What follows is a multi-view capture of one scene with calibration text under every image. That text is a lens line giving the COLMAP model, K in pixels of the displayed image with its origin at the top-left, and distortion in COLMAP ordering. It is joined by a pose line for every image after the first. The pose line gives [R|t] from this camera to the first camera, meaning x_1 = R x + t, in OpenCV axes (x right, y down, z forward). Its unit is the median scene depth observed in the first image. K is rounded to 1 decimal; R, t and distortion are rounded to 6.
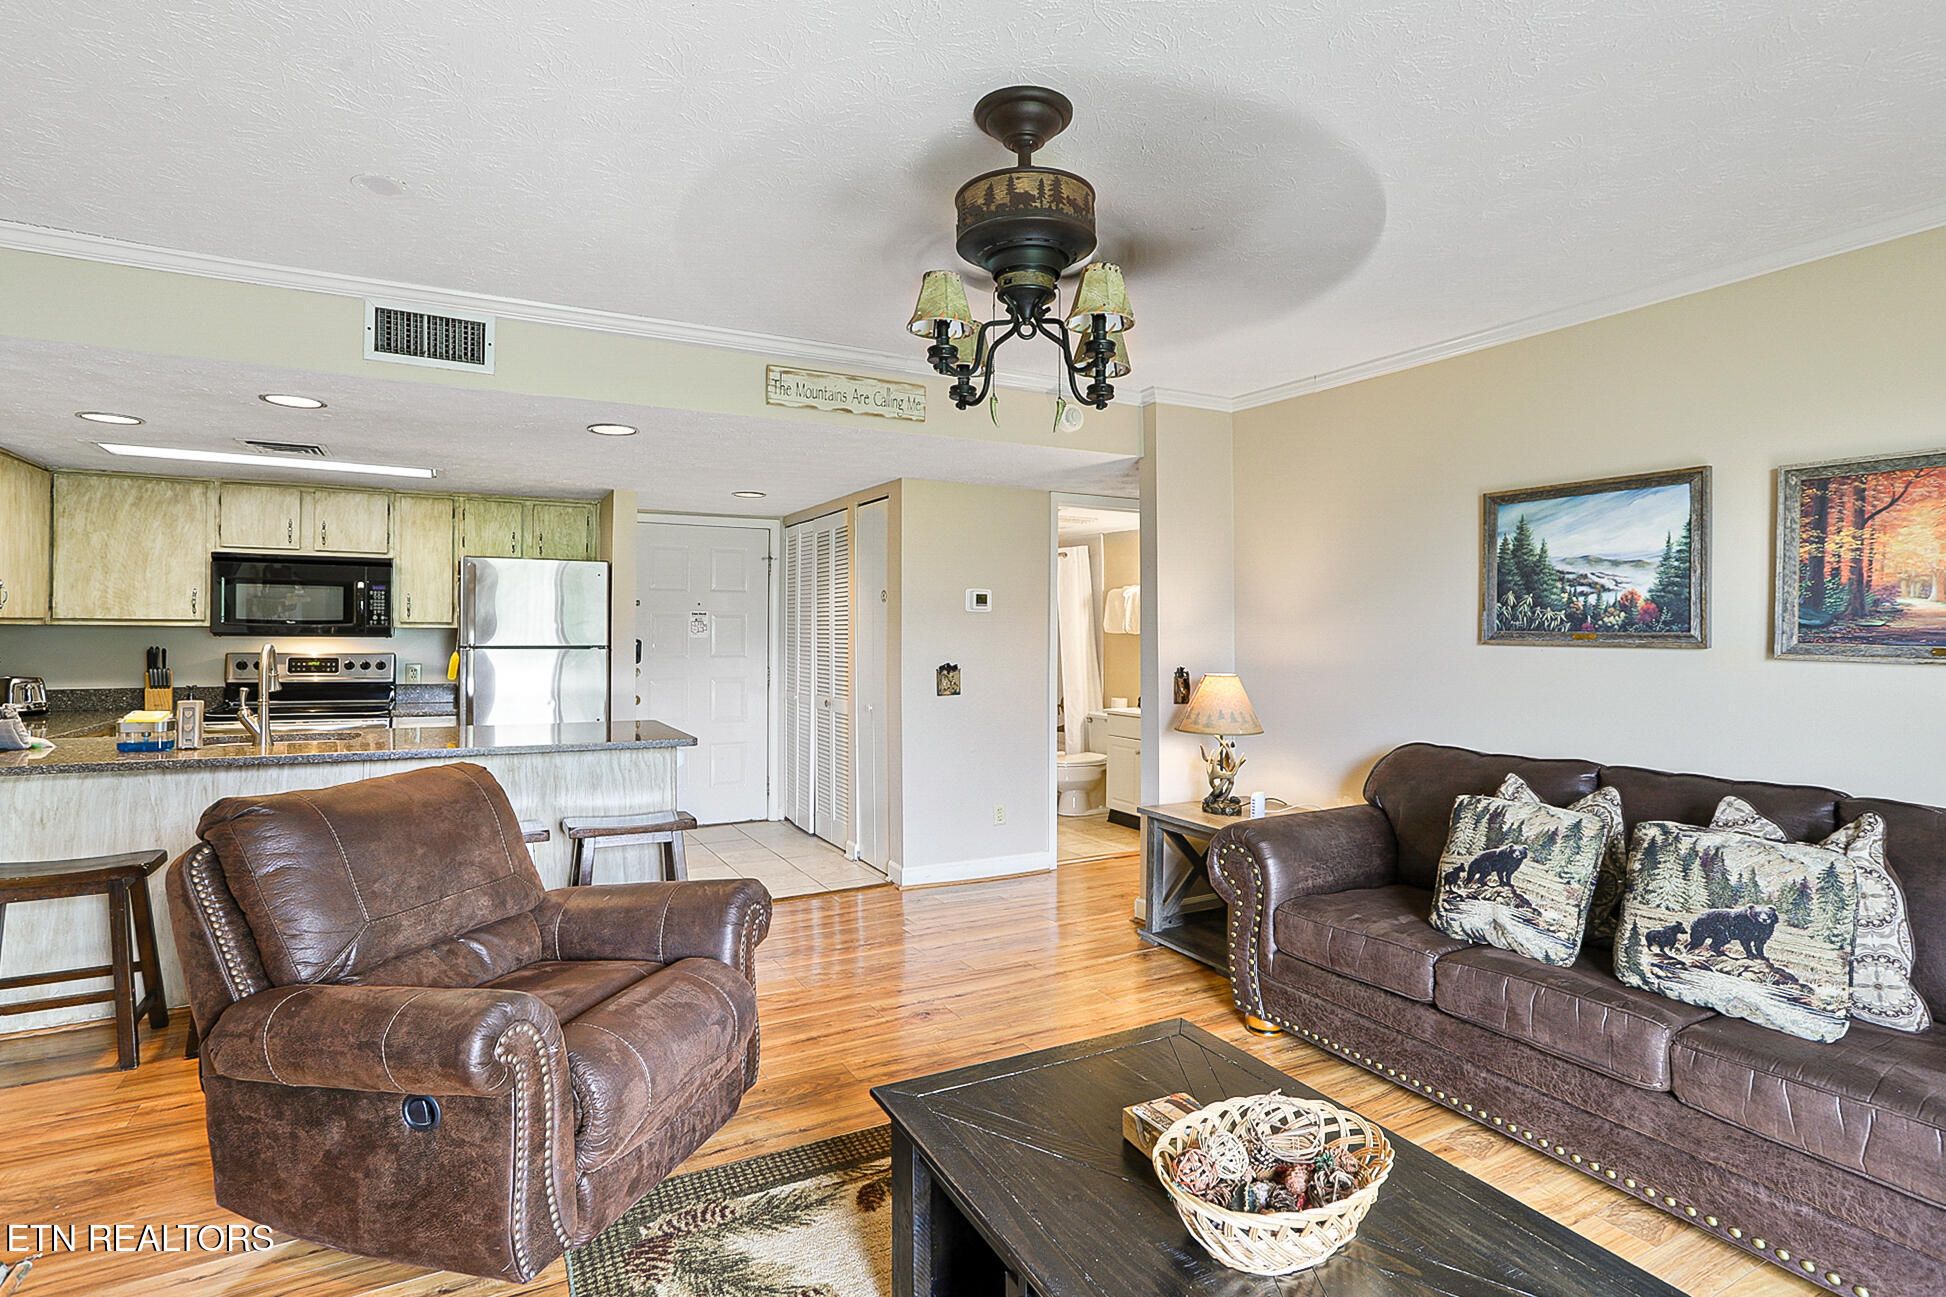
lens RADIAL K [[971.2, 0, 979.8], [0, 971.2, 641.7], [0, 0, 1]] dist [-0.048578, 0.030537]
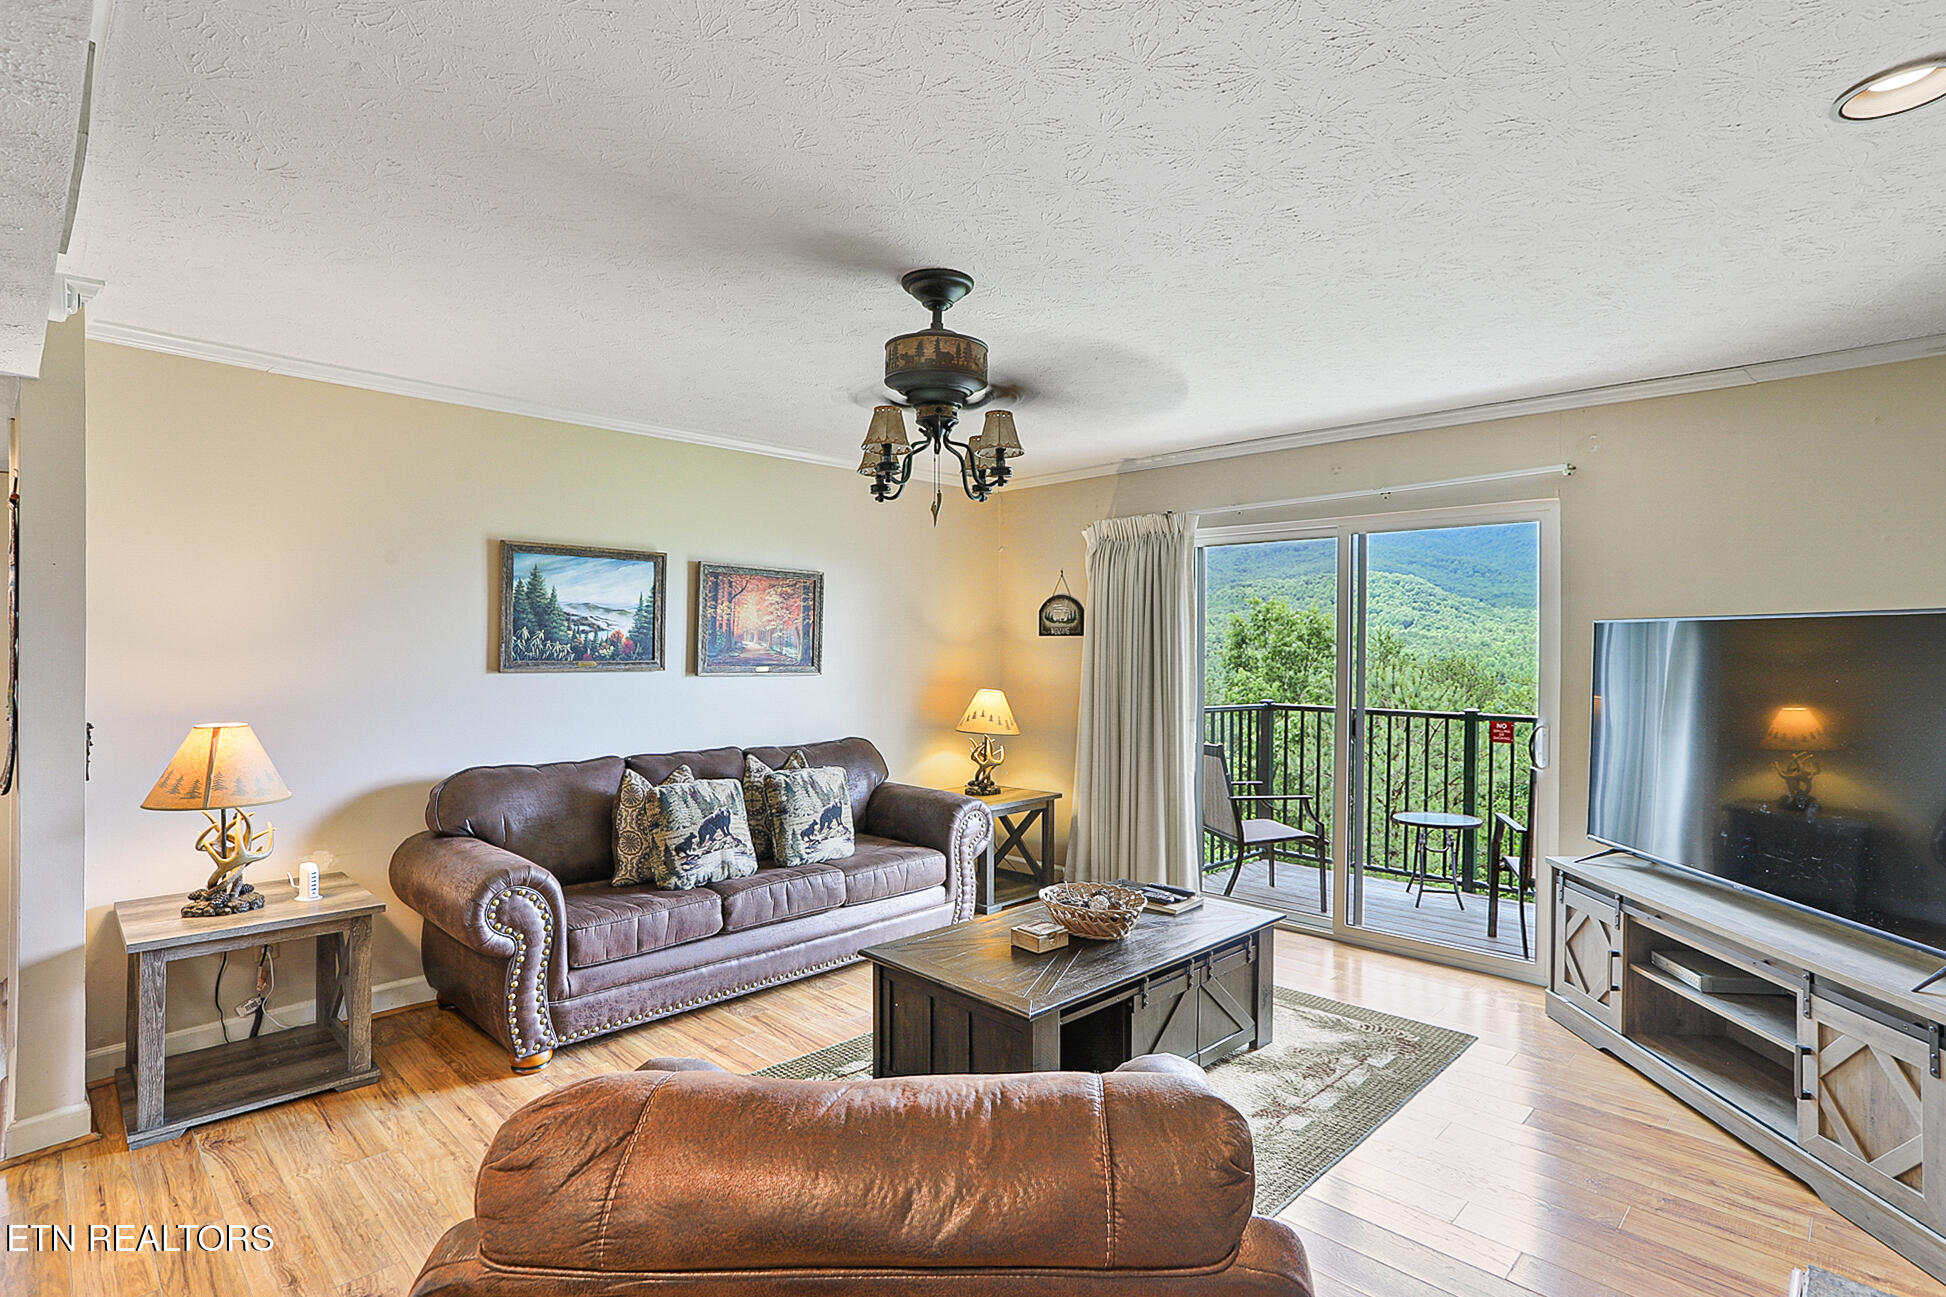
lens RADIAL K [[971.2, 0, 994.4], [0, 971.2, 648.7], [0, 0, 1]] dist [-0.048578, 0.030537]
pose [[-0.293892, -0.008417, 0.955802, -0.740913], [0.002803, 0.999949, 0.009668, -0.034481], [-0.955835, 0.005521, -0.293854, 0.778282]]
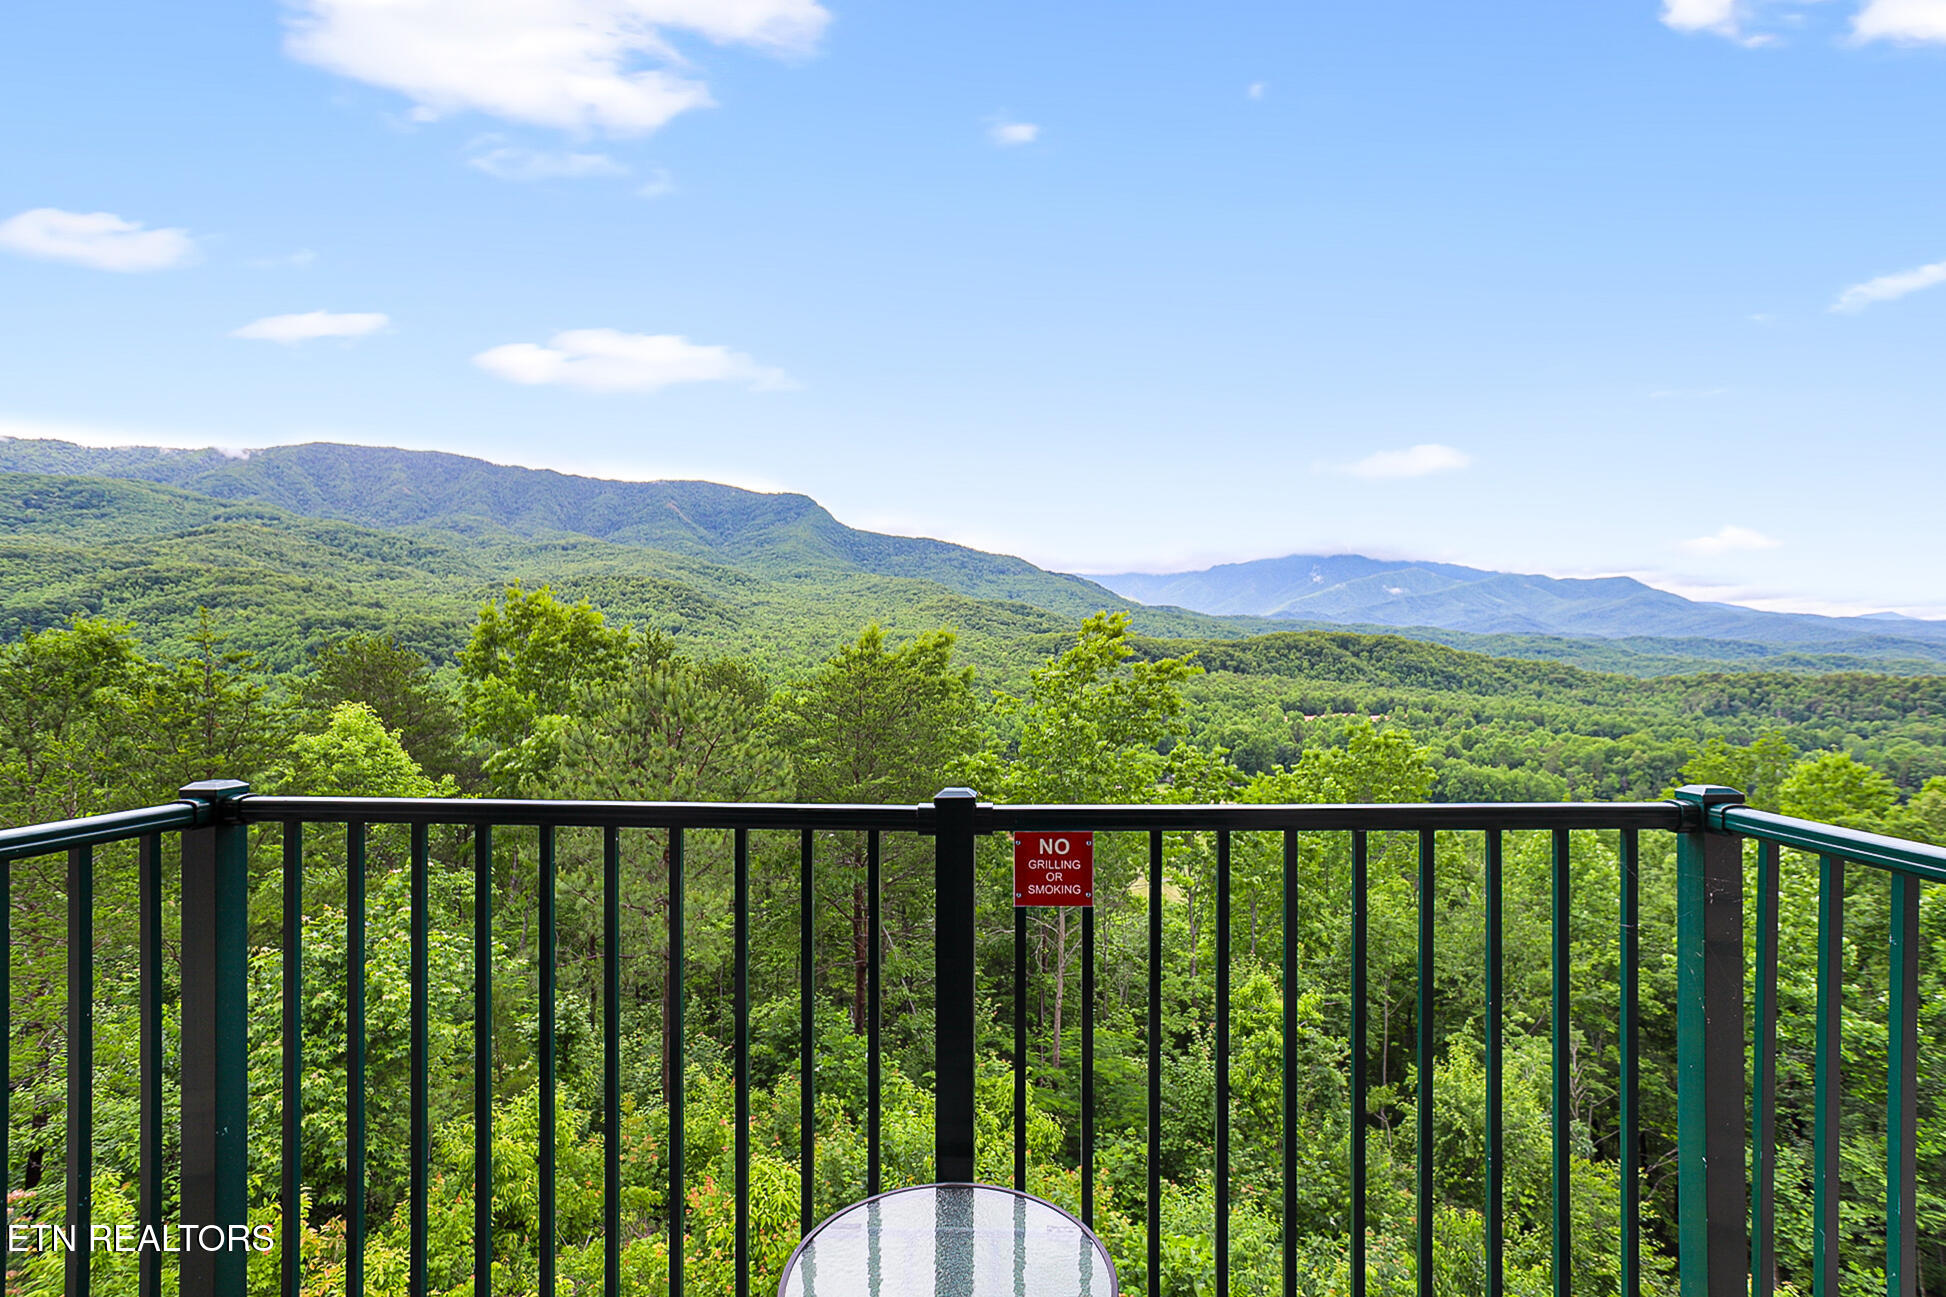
lens RADIAL K [[971.2, 0, 982.8], [0, 971.2, 661.8], [0, 0, 1]] dist [-0.048578, 0.030537]
pose [[-0.847283, -0.009121, 0.531063, 0.376743], [0.000895, 0.999827, 0.018600, 0.016979], [-0.531141, 0.016235, -0.847128, -0.131489]]
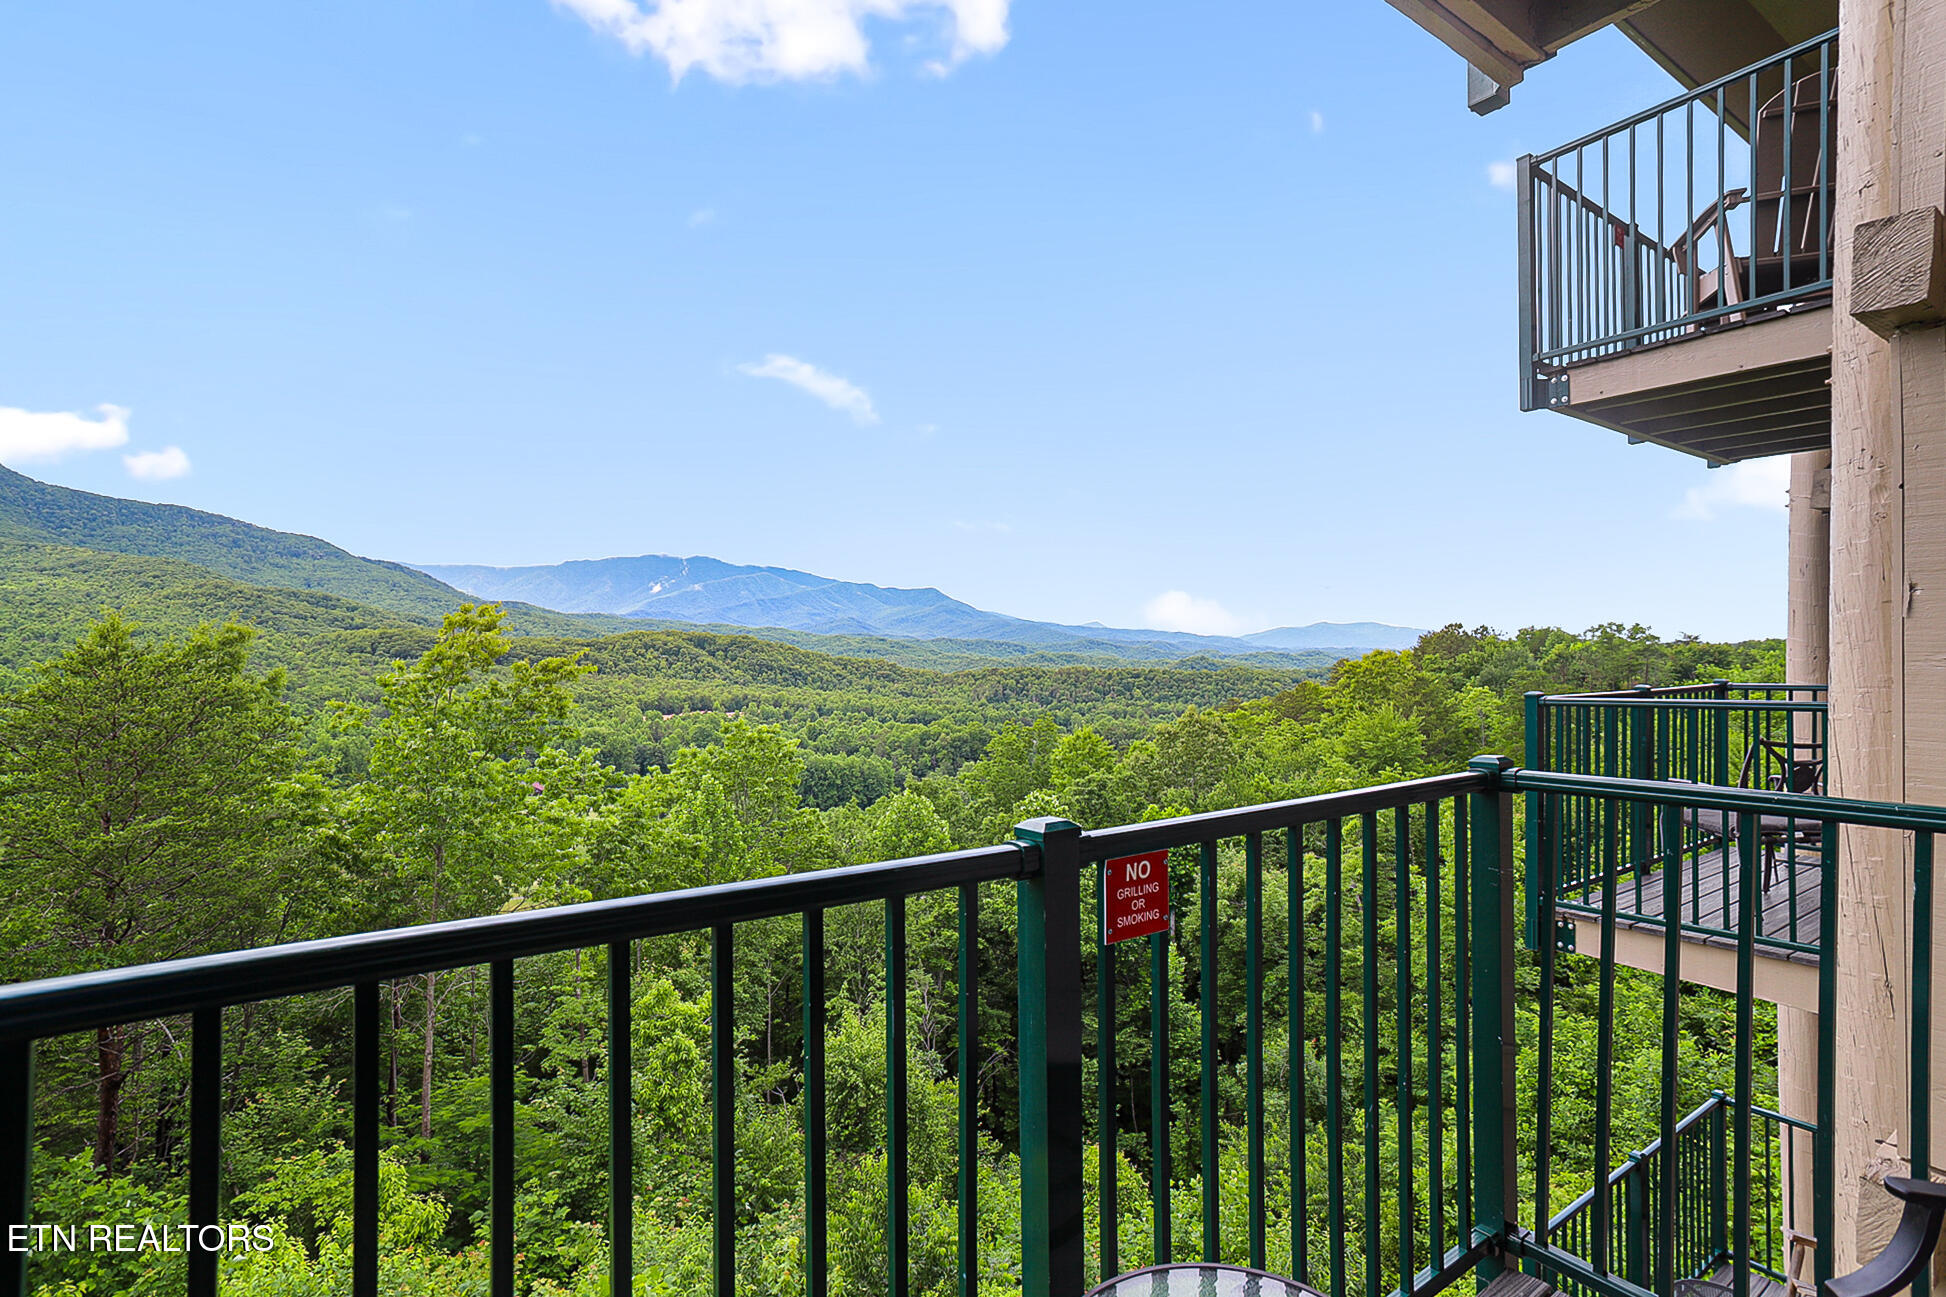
lens RADIAL K [[971.2, 0, 981.8], [0, 971.2, 672.8], [0, 0, 1]] dist [-0.048578, 0.030537]
pose [[-0.996648, -0.001557, -0.081798, 0.713354], [-0.004000, 0.999551, 0.029710, 0.016772], [0.081715, 0.029938, -0.996206, -0.134657]]
